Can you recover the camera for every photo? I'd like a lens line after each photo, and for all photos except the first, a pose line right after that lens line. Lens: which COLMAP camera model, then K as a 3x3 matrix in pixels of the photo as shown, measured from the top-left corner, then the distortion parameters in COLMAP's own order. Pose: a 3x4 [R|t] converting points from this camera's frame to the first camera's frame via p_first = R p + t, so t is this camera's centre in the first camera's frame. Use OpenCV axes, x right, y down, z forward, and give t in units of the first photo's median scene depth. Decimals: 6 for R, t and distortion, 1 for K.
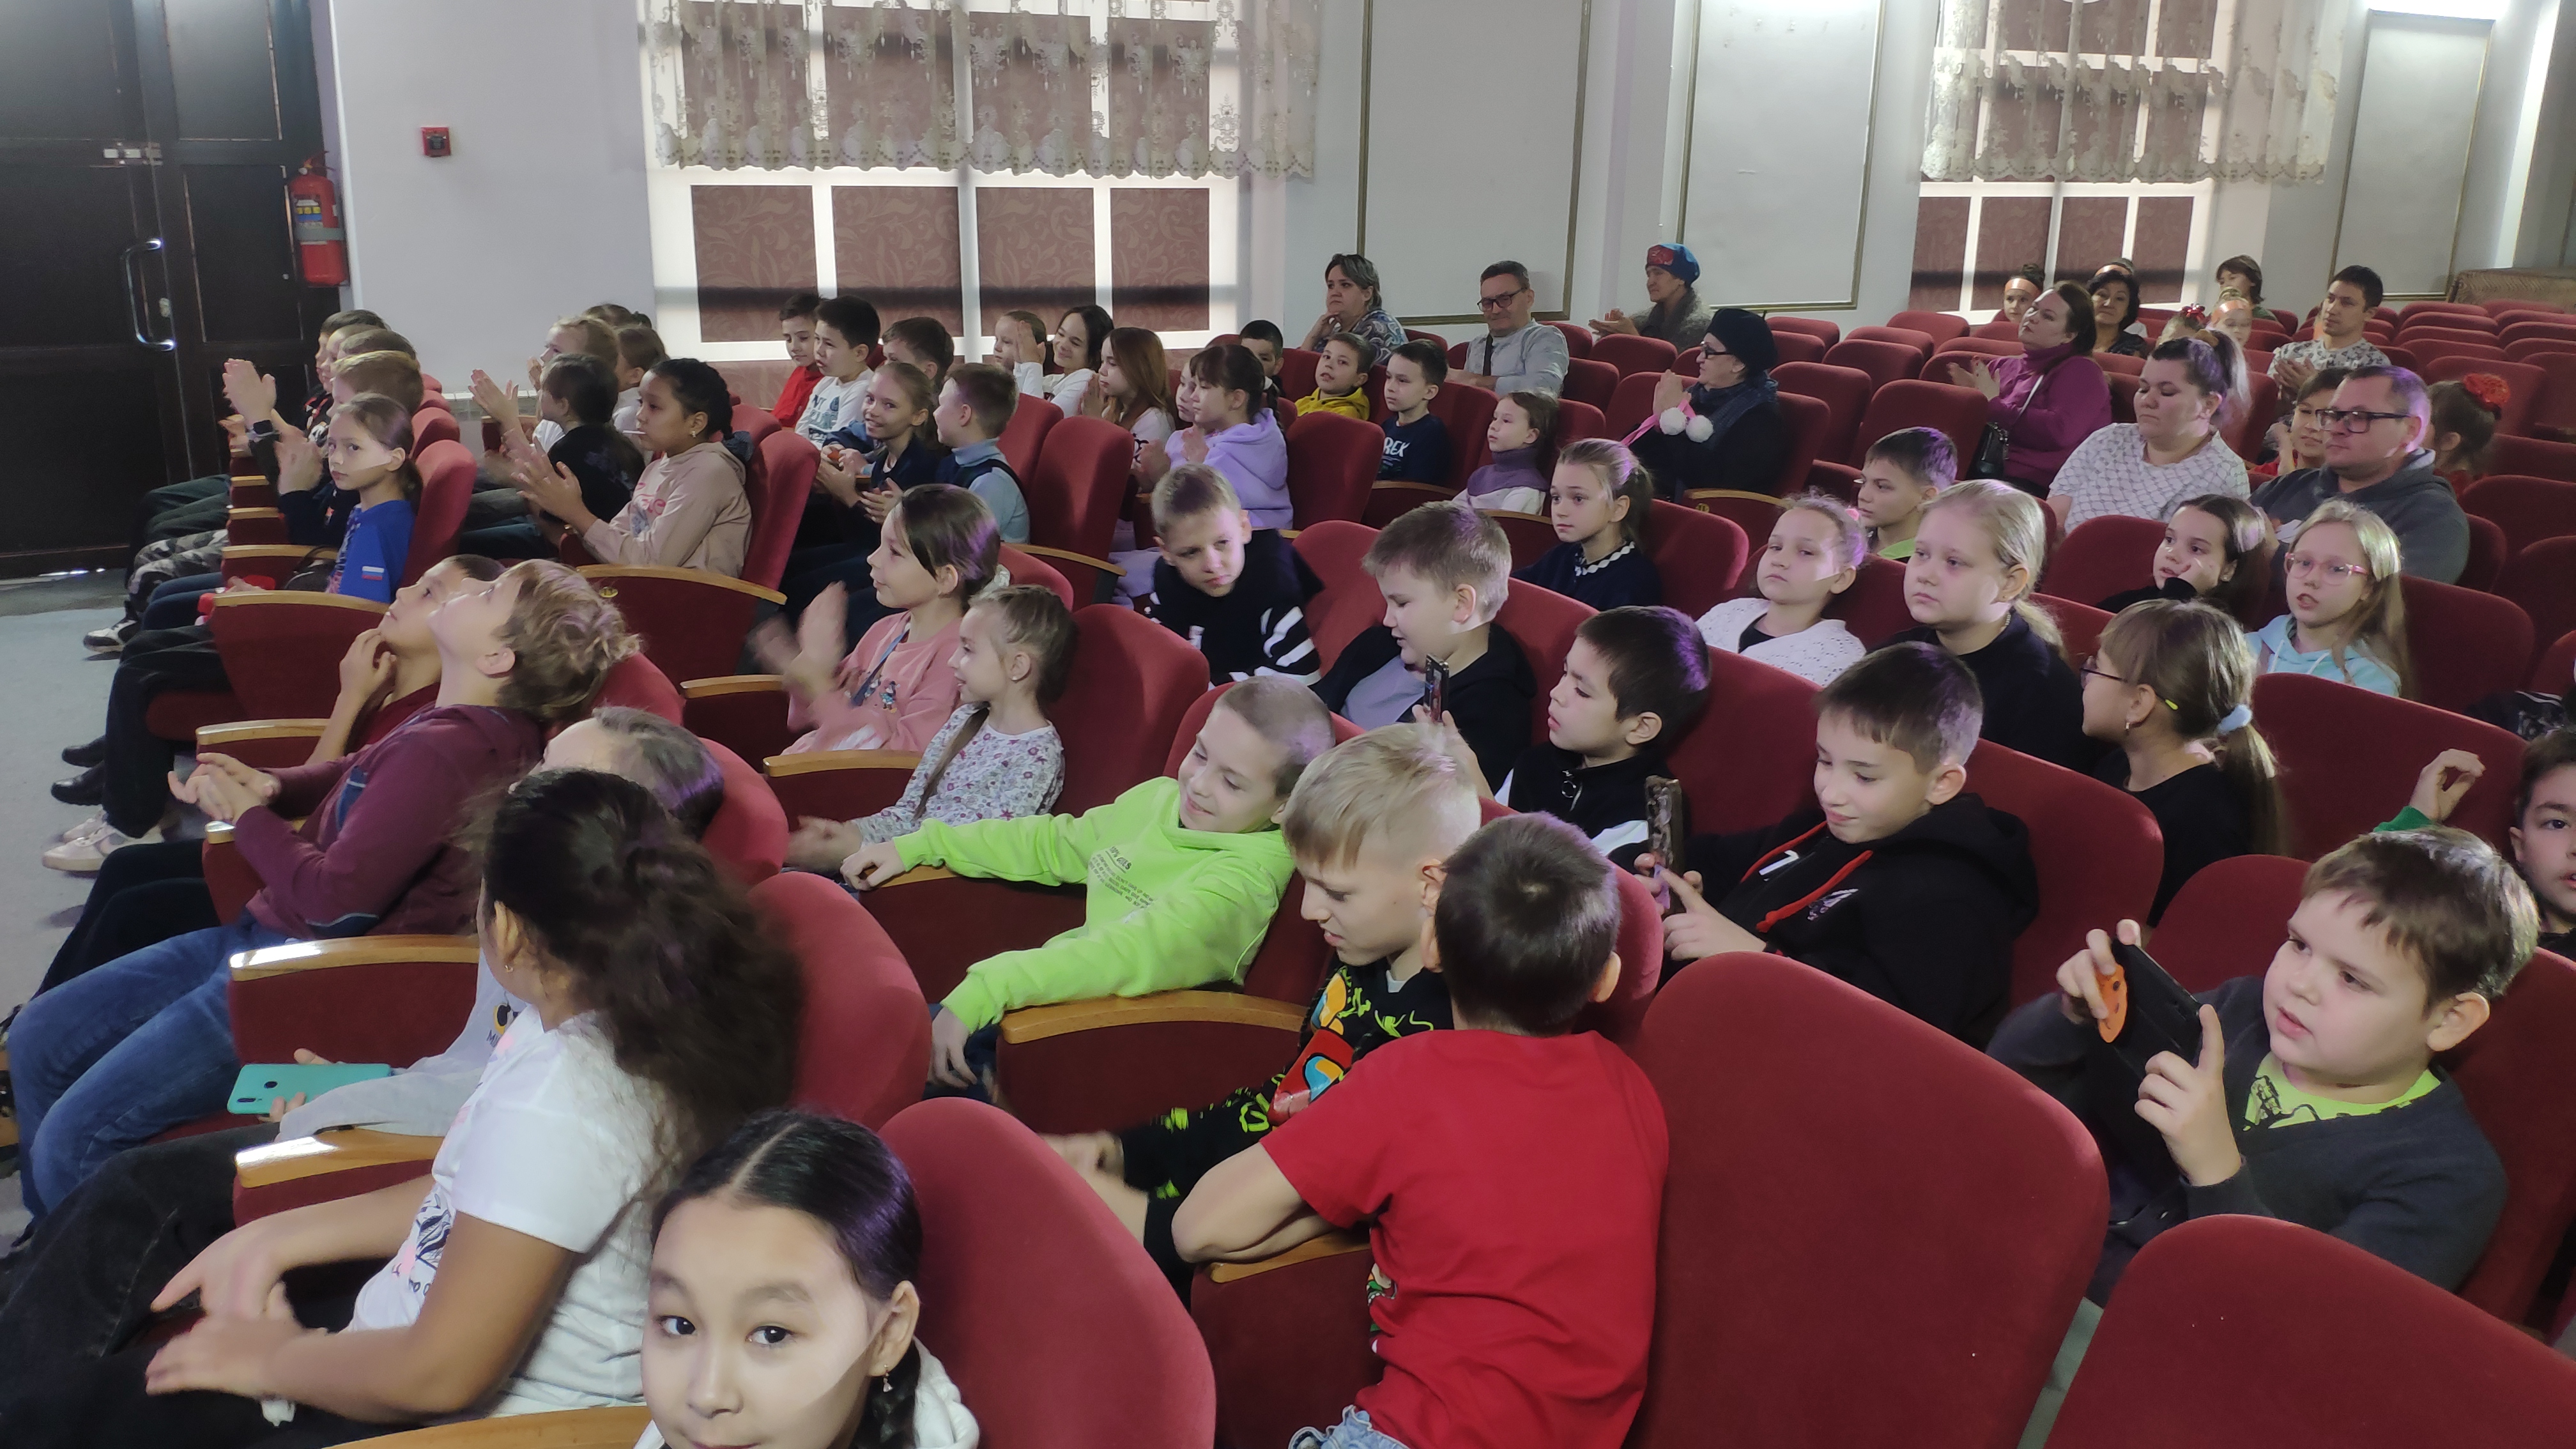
lens RADIAL K [[1975.1, 0, 1288.0], [0, 1975.1, 724.5], [0, 0, 1]] dist [0.035121, -0.145921]
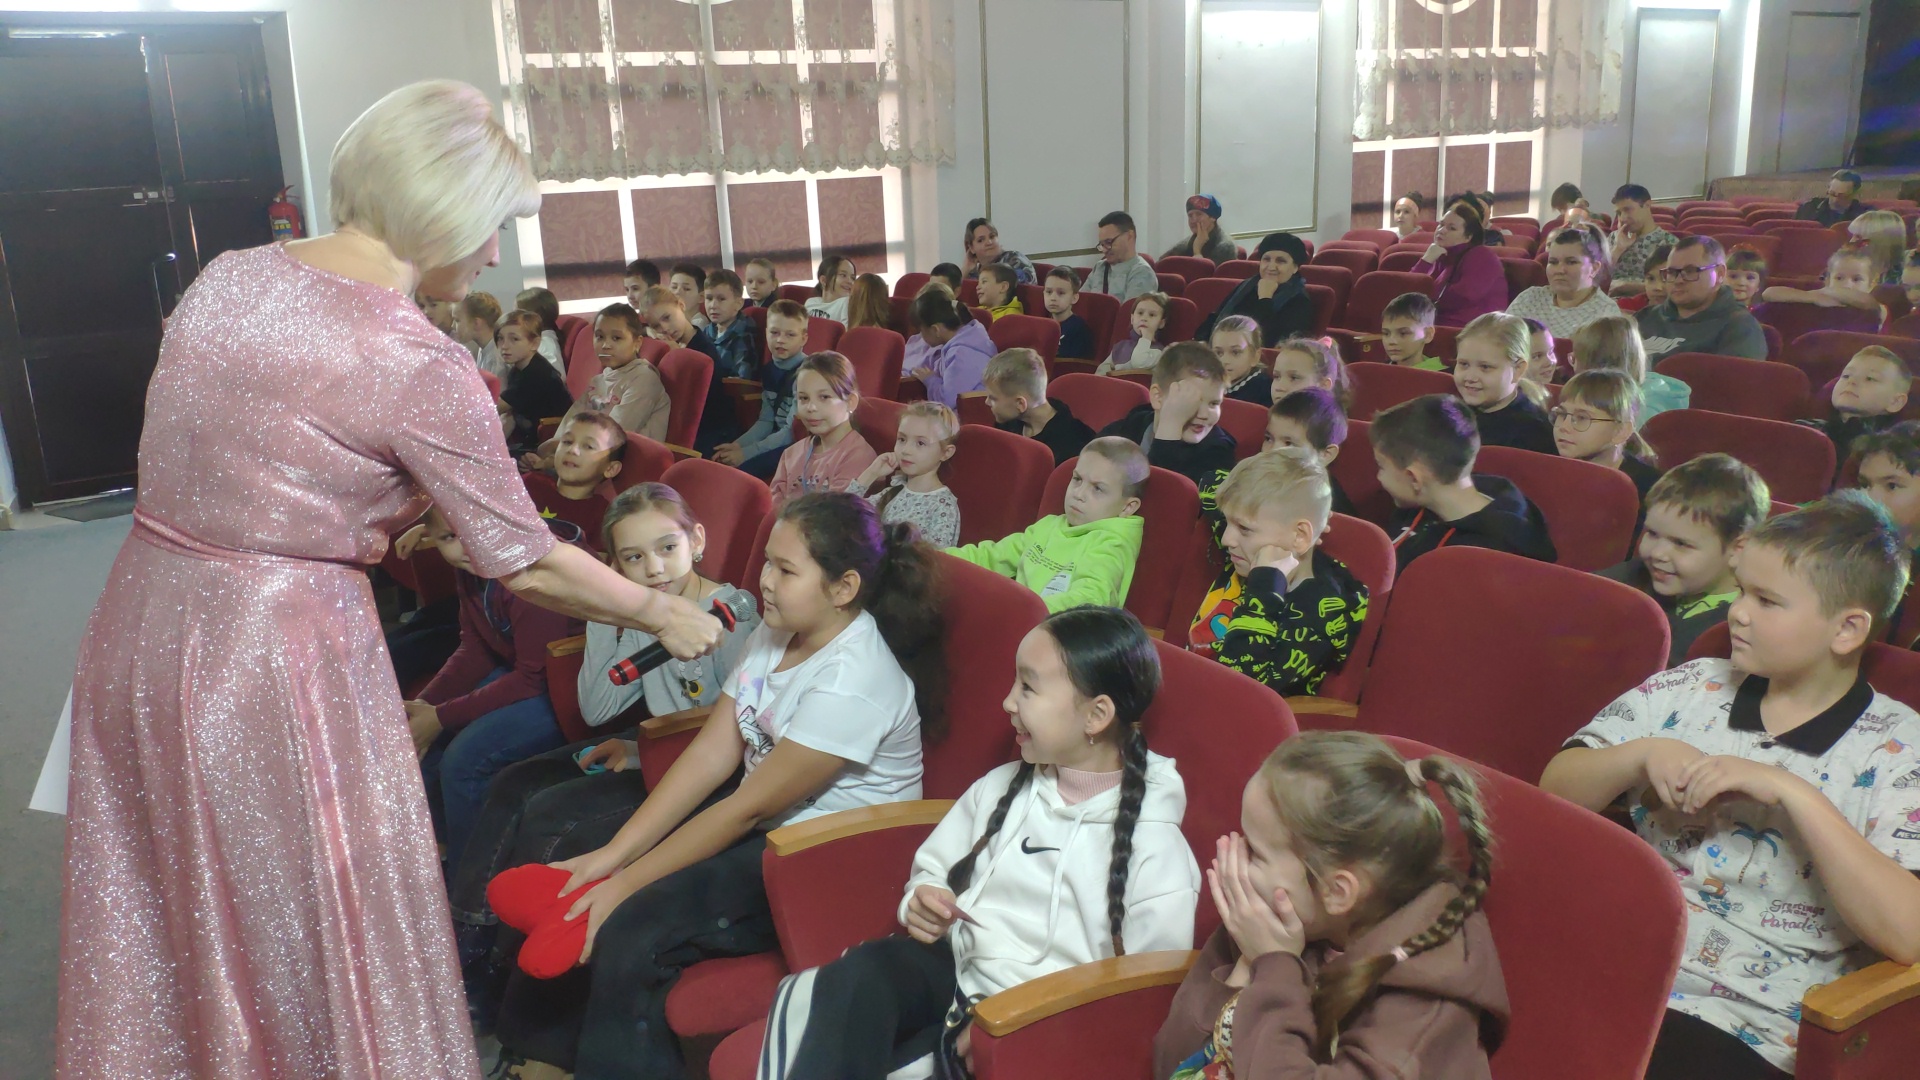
lens RADIAL K [[1468.6, 0, 960.0], [0, 1468.6, 540.0], [0, 0, 1]] dist [0.079437, -0.267252]
pose [[0.995267, -0.075539, 0.061140, -0.071906], [0.076720, 0.996904, -0.017199, 0.020686], [-0.059652, 0.021808, 0.997981, -0.086565]]
